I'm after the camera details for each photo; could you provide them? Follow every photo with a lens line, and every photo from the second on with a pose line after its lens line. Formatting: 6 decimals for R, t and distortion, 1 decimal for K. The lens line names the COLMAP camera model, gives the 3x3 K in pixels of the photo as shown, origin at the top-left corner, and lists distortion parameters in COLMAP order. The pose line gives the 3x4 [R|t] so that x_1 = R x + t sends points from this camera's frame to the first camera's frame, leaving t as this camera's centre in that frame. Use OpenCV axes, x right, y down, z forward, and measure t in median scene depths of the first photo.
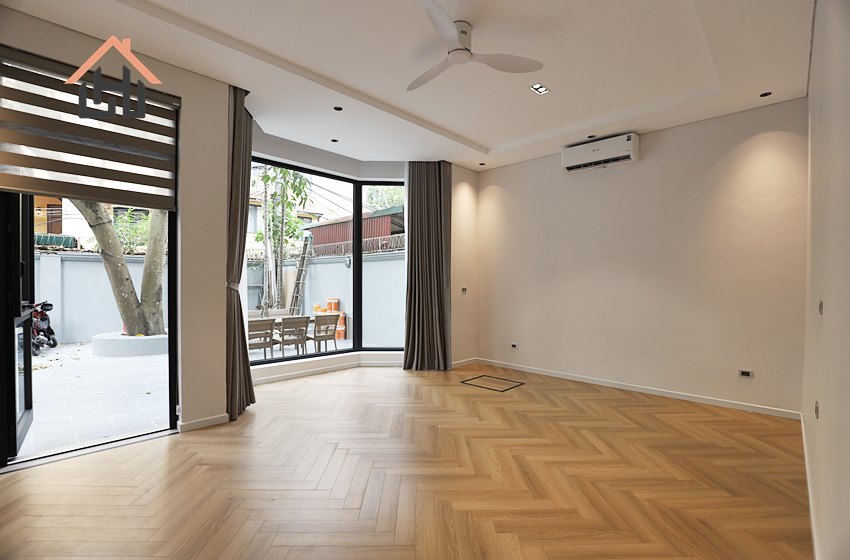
lens RADIAL K [[388.1, 0, 431.5], [0, 388.1, 287.7], [0, 0, 1]] dist [-0.025674, 0.000847]
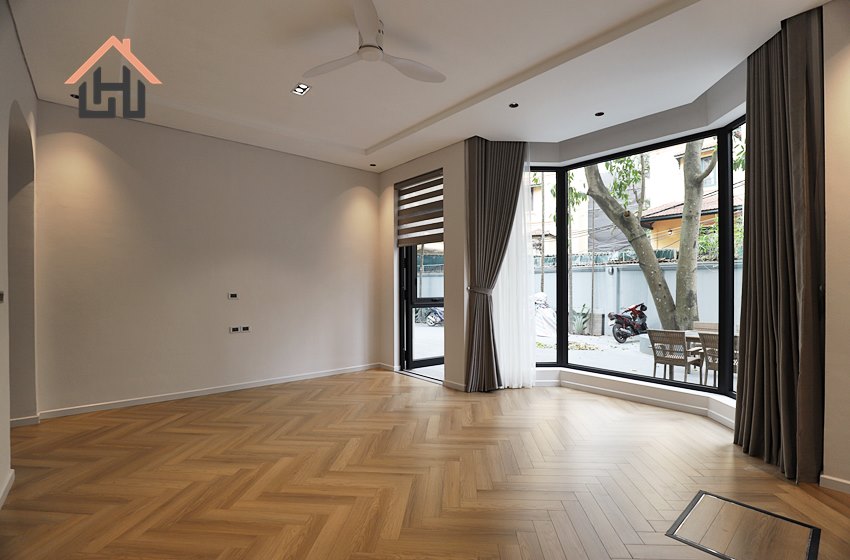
lens RADIAL K [[388.1, 0, 431.5], [0, 388.1, 287.7], [0, 0, 1]] dist [-0.025674, 0.000847]
pose [[-0.091334, -0.004950, -0.995808, 0.581590], [-0.013109, 0.999907, -0.003768, -0.003573], [0.995734, 0.012710, -0.091391, 0.708974]]
